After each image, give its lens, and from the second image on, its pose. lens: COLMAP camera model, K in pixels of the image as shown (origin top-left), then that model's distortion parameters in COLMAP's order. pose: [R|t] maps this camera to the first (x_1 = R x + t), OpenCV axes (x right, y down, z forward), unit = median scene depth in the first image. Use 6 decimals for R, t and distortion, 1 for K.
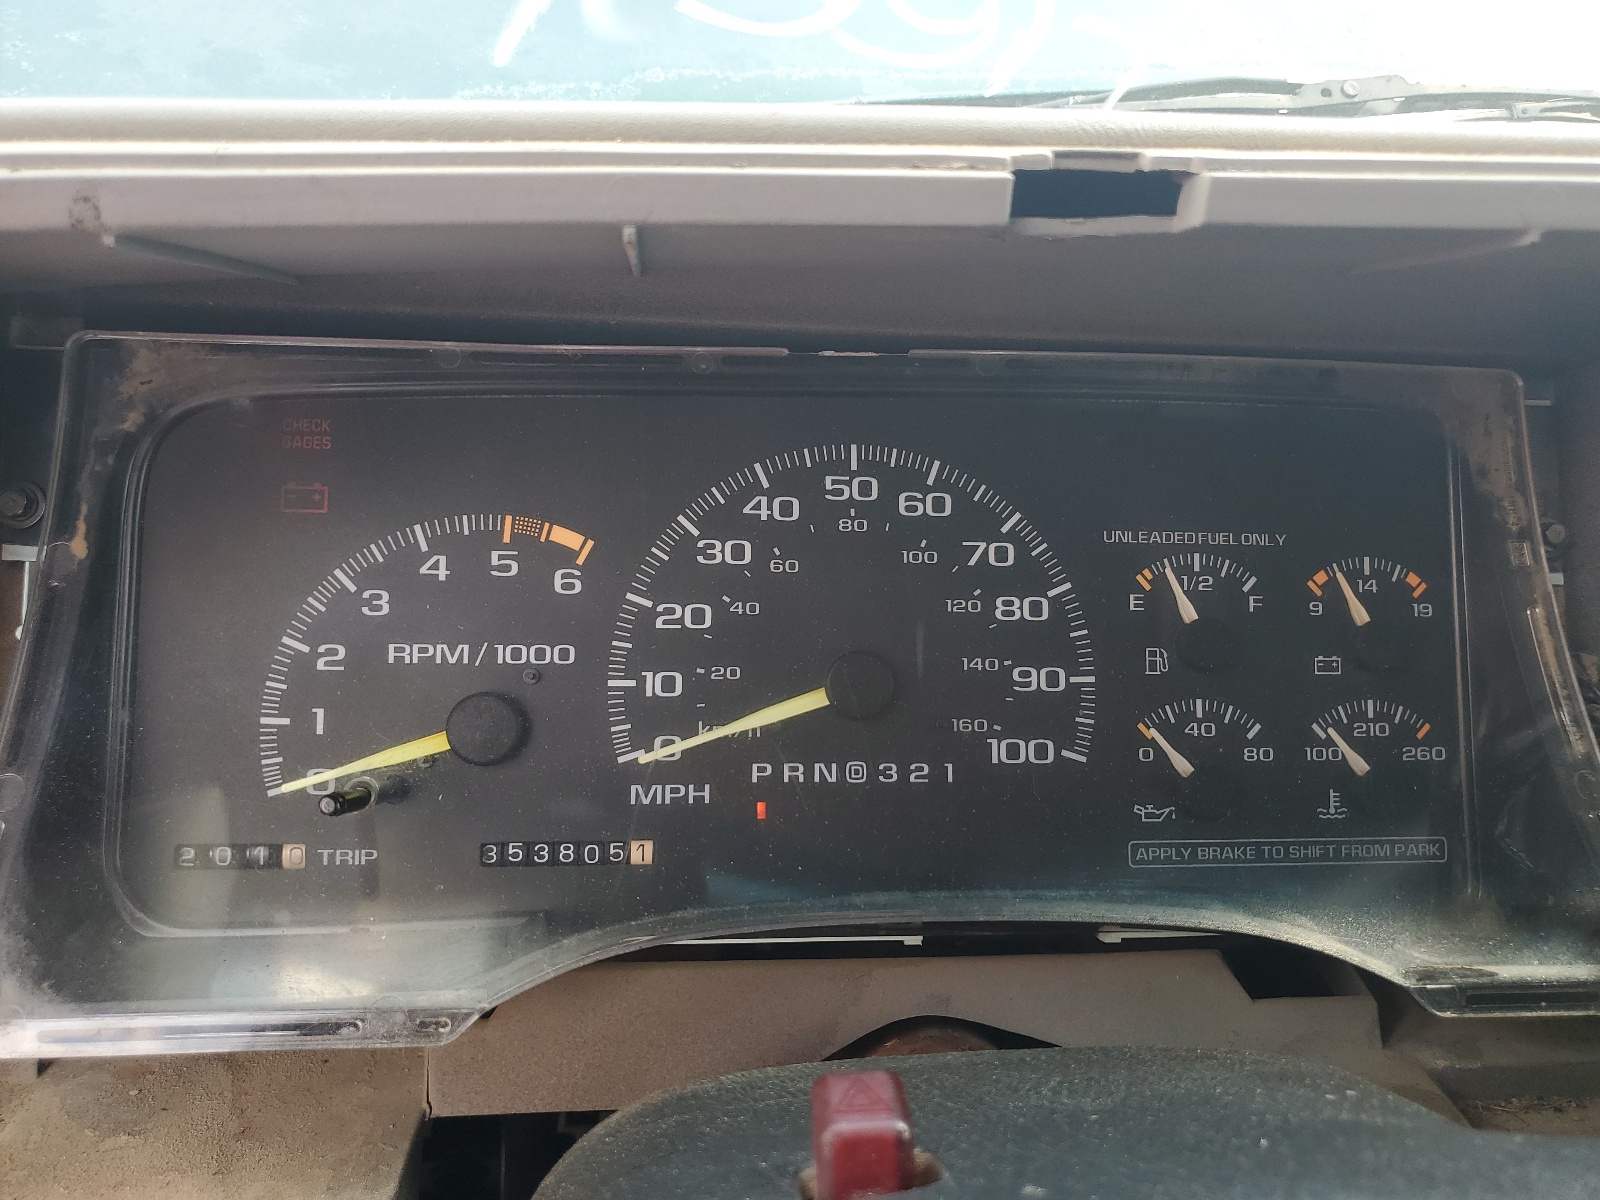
lens RADIAL K [[1337.8, 0, 800.0], [0, 1337.8, 600.0], [0, 0, 1]] dist [-0.007464, 0.122274]
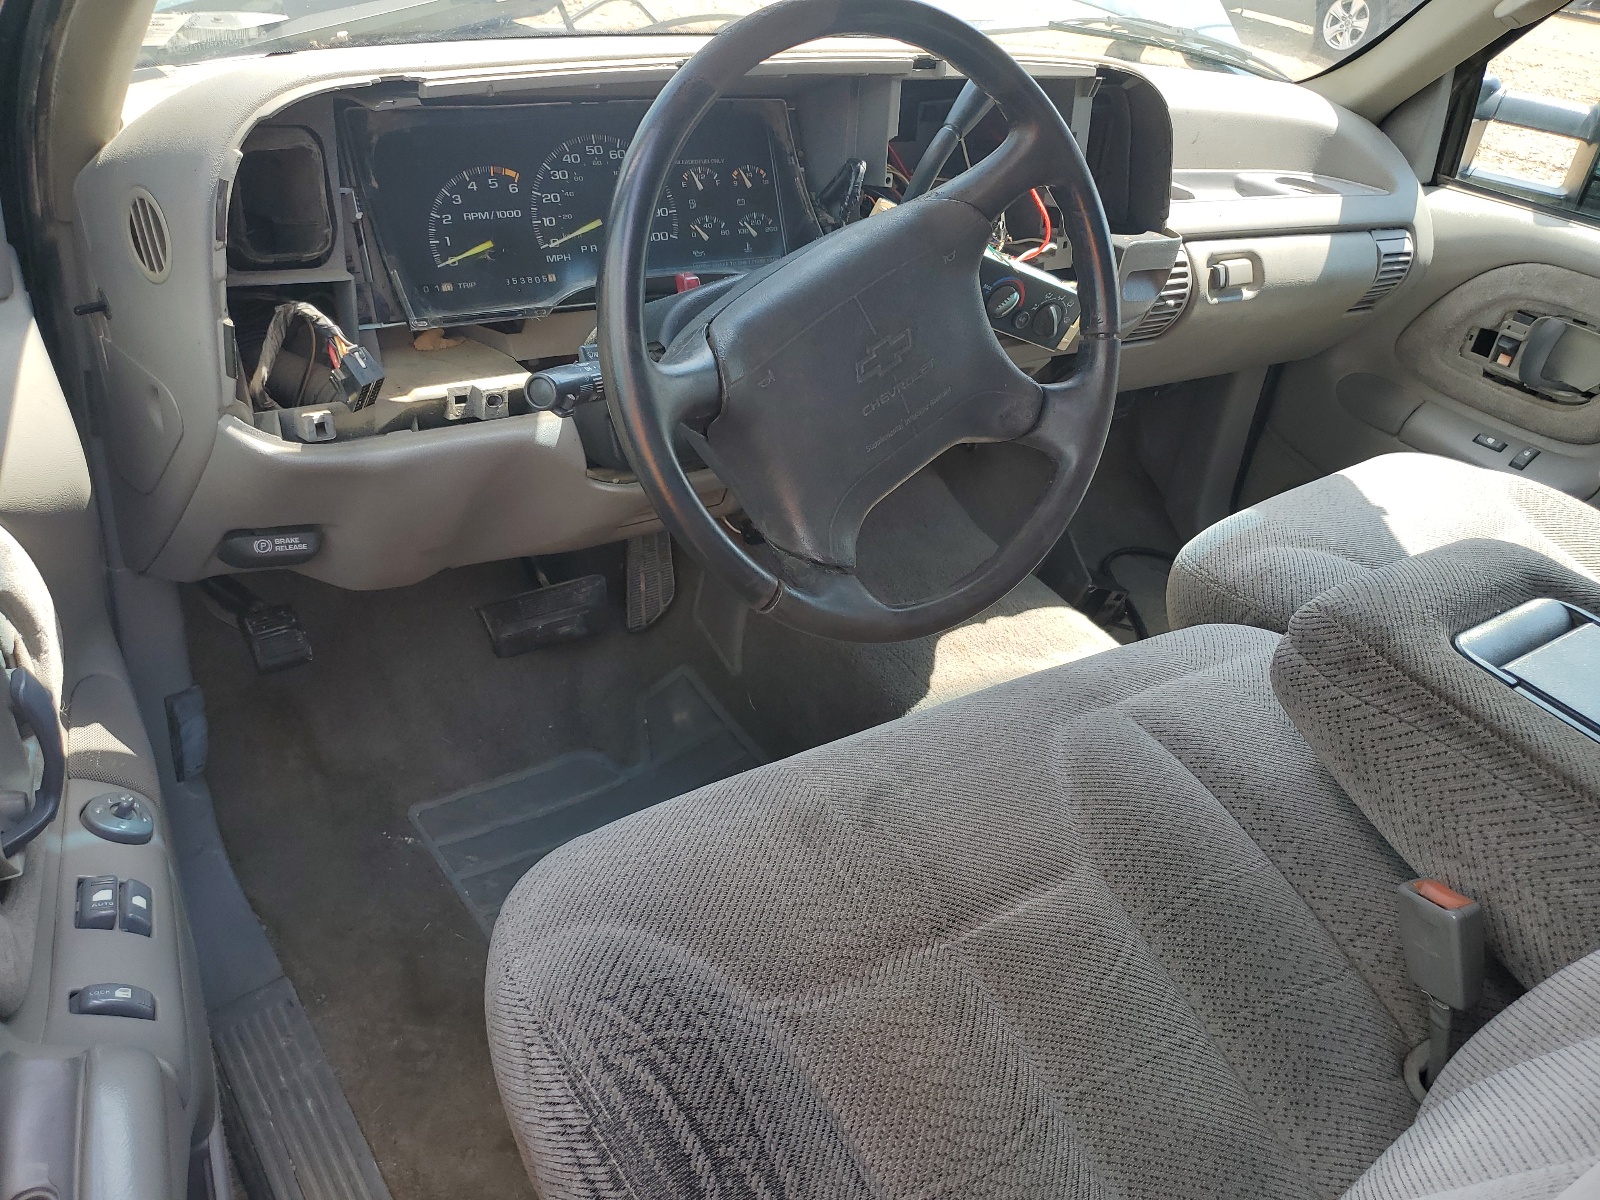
lens RADIAL K [[1337.8, 0, 800.0], [0, 1337.8, 600.0], [0, 0, 1]] dist [-0.007464, 0.122274]
pose [[0.872699, -0.206128, 0.442614, -1.110266], [0.095481, 0.961062, 0.259313, 0.152472], [-0.478832, -0.184041, 0.858399, -2.004191]]
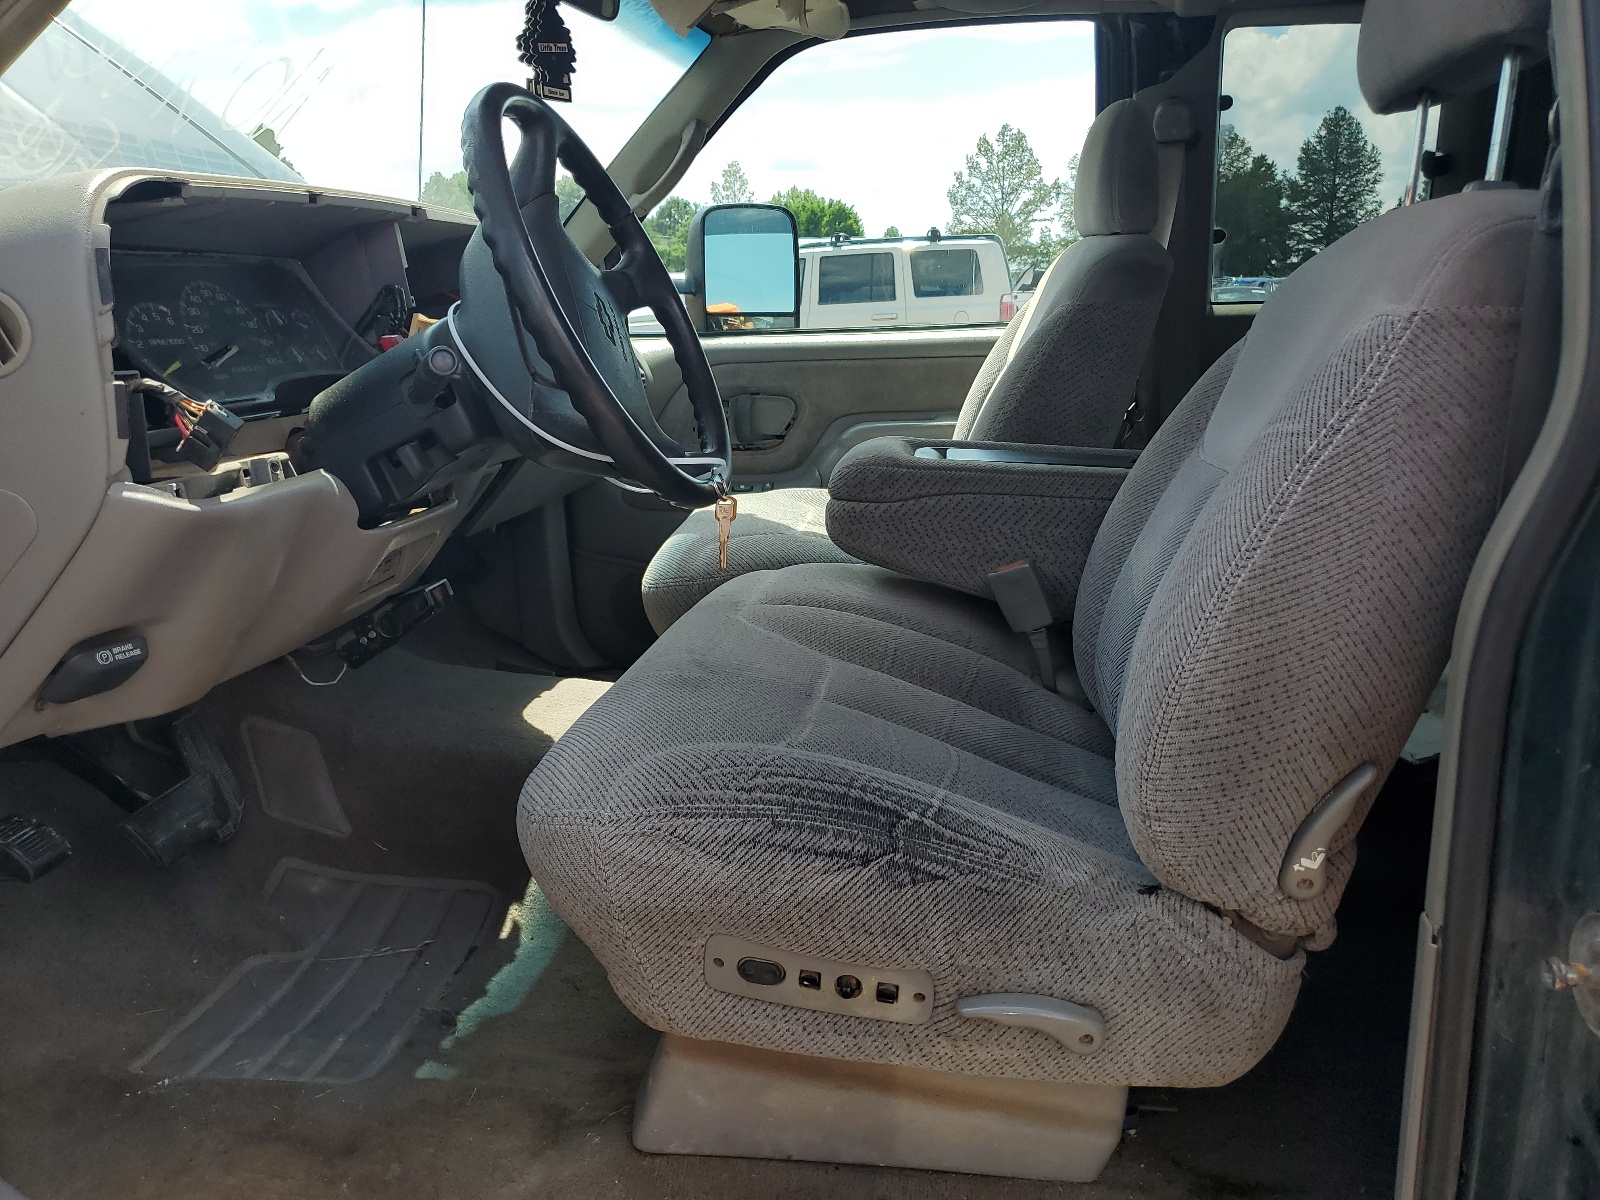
lens RADIAL K [[1337.8, 0, 800.0], [0, 1337.8, 600.0], [0, 0, 1]] dist [-0.007464, 0.122274]
pose [[0.229128, -0.260194, 0.937976, -3.074019], [0.385056, 0.909240, 0.158161, 0.676685], [-0.893998, 0.324934, 0.308521, -1.176569]]
